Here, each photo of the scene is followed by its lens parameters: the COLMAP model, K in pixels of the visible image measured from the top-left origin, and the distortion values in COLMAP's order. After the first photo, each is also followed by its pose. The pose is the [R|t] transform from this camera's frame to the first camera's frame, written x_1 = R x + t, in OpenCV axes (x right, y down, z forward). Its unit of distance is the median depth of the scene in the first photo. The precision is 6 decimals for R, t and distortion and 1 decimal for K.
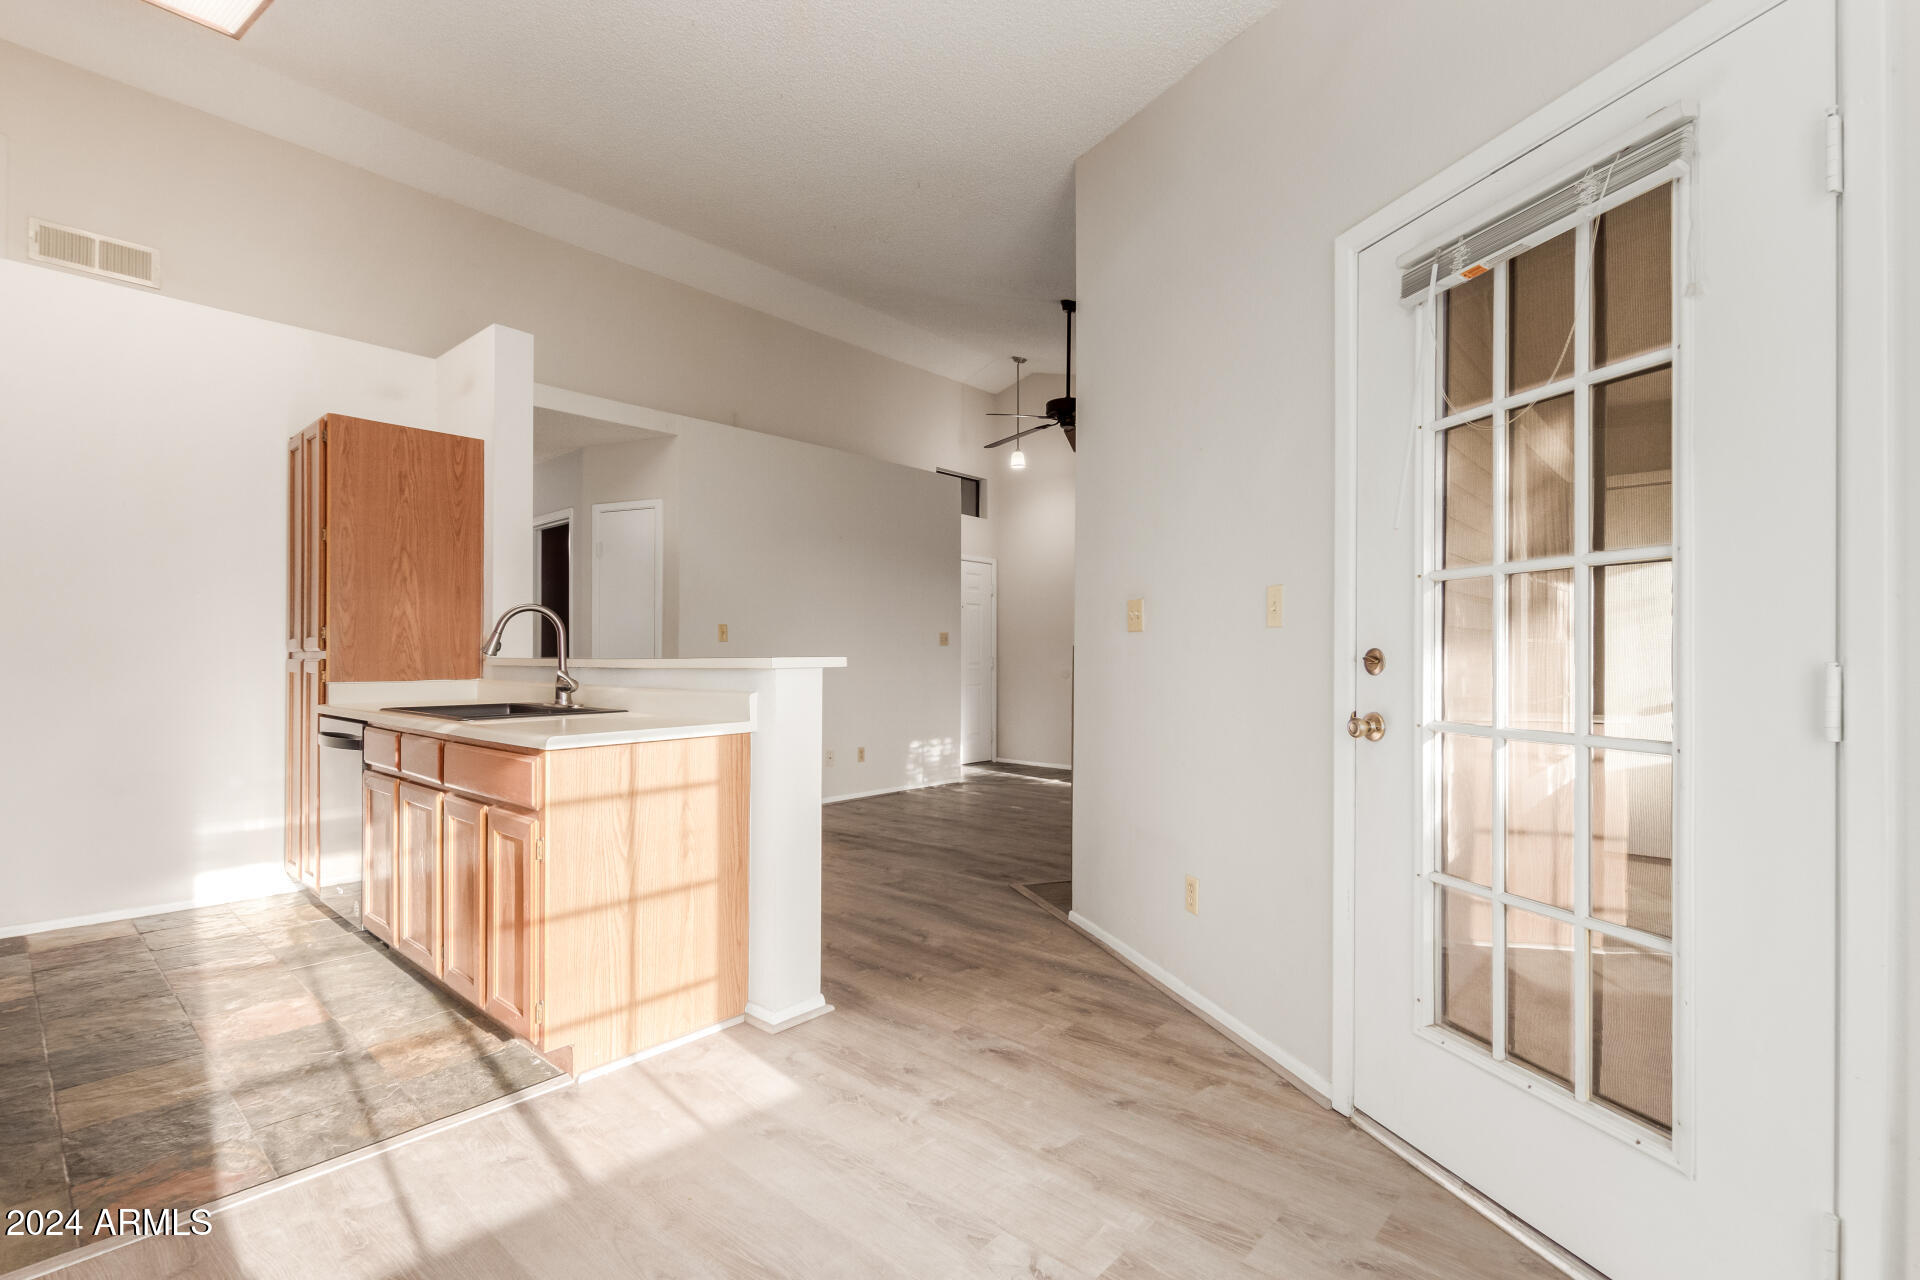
lens RADIAL K [[880.9, 0, 963.5], [0, 880.9, 649.6], [0, 0, 1]] dist [0.010358, -0.004841]
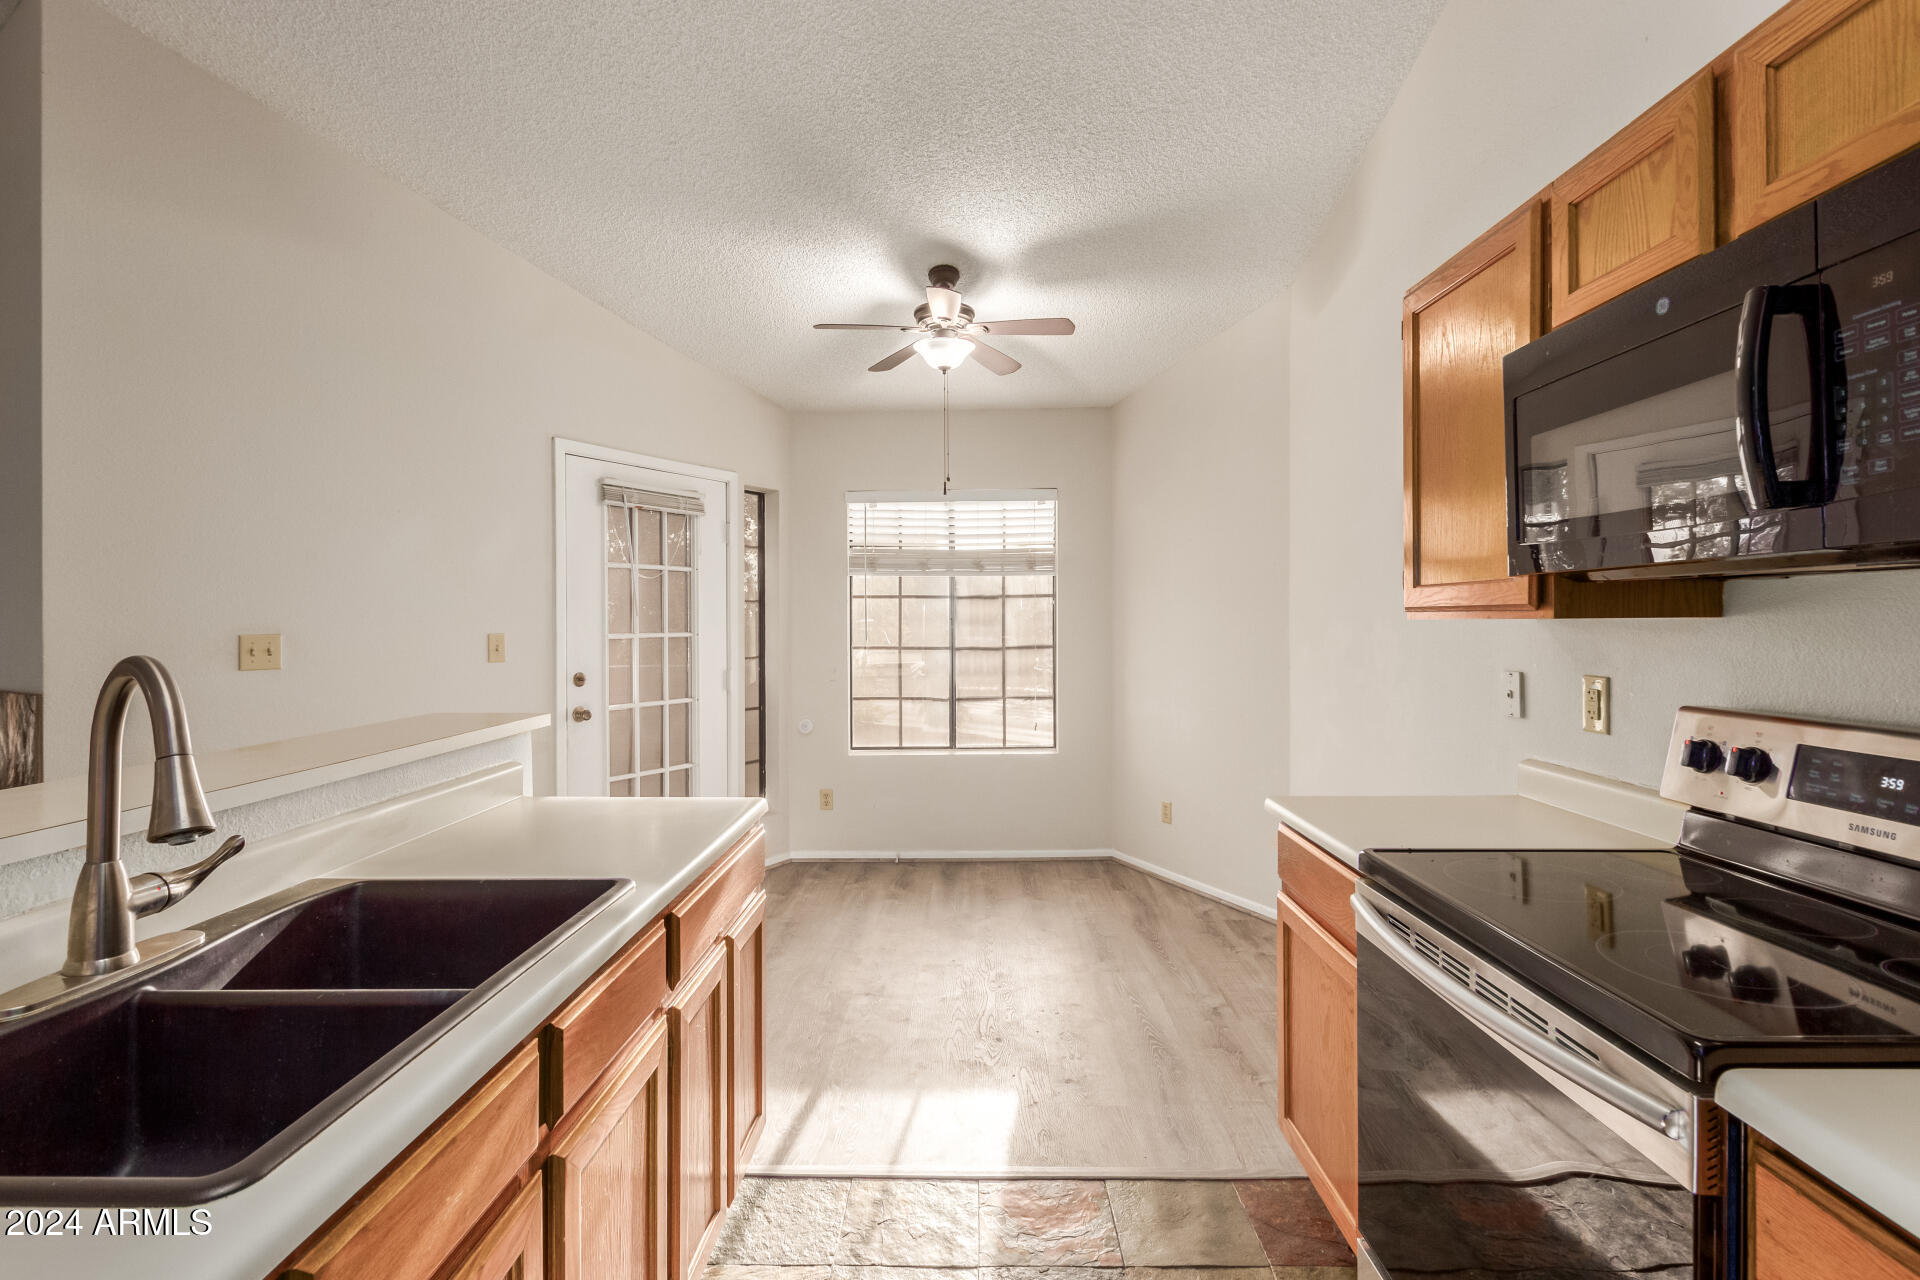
lens RADIAL K [[880.9, 0, 968.1], [0, 880.9, 625.8], [0, 0, 1]] dist [0.010358, -0.004841]
pose [[-0.662408, -0.001051, 0.749143, -0.765772], [-0.000908, 0.999999, 0.000600, -0.052697], [-0.749143, -0.000283, -0.662408, 0.837553]]
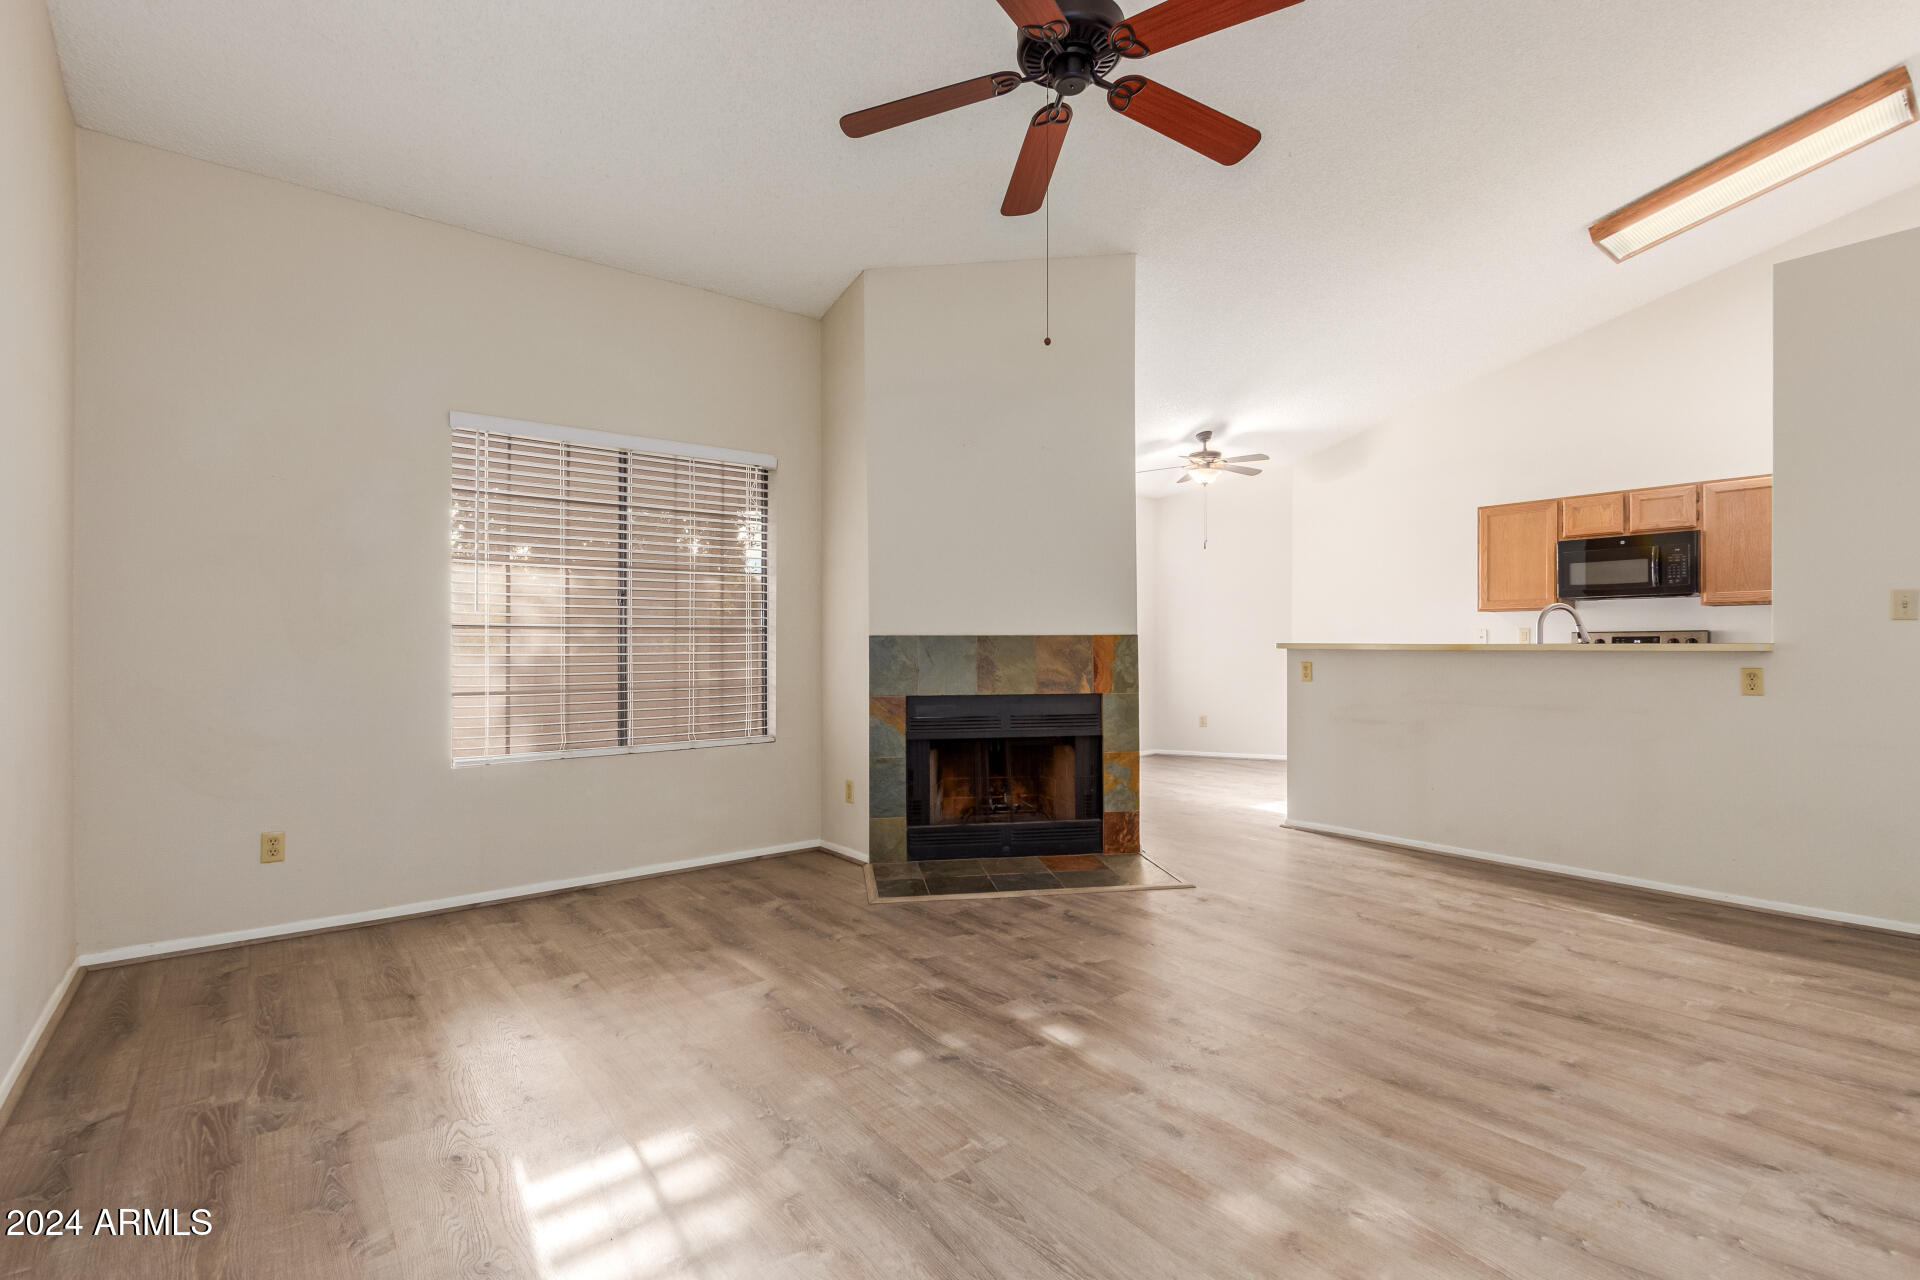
lens RADIAL K [[880.9, 0, 959.8], [0, 880.9, 627.0], [0, 0, 1]] dist [0.010358, -0.004841]
pose [[-0.985755, 0.005372, 0.168100, 0.147612], [0.000783, 0.999626, -0.027350, 0.016972], [-0.168184, -0.026829, -0.985391, 2.093472]]
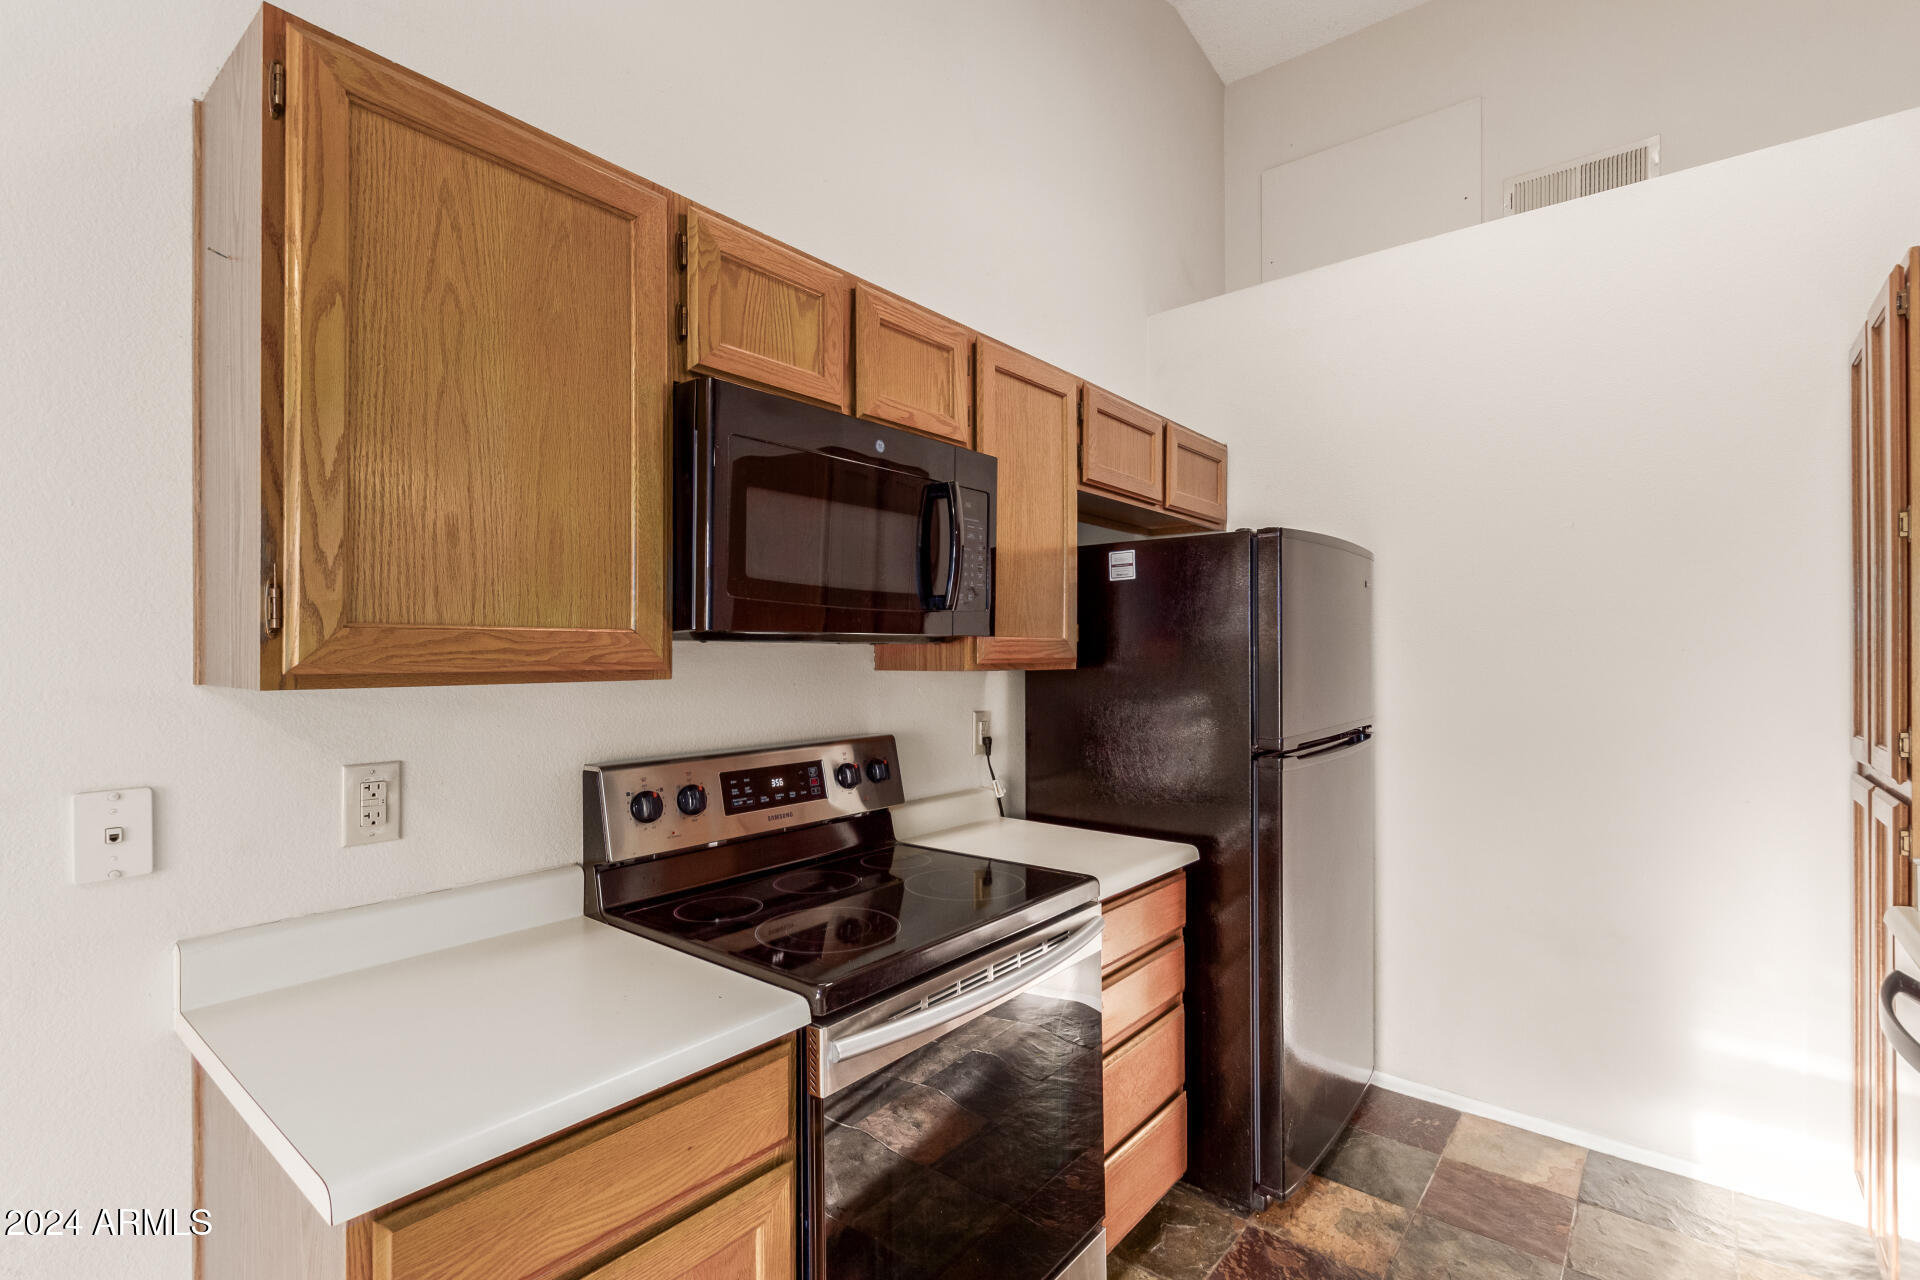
lens RADIAL K [[880.9, 0, 961.8], [0, 880.9, 654.4], [0, 0, 1]] dist [0.010358, -0.004841]
pose [[0.040212, -0.003521, -0.999185, -0.275828], [0.010701, 0.999938, -0.003093, -0.063730], [0.999134, -0.010568, 0.040248, 0.473345]]
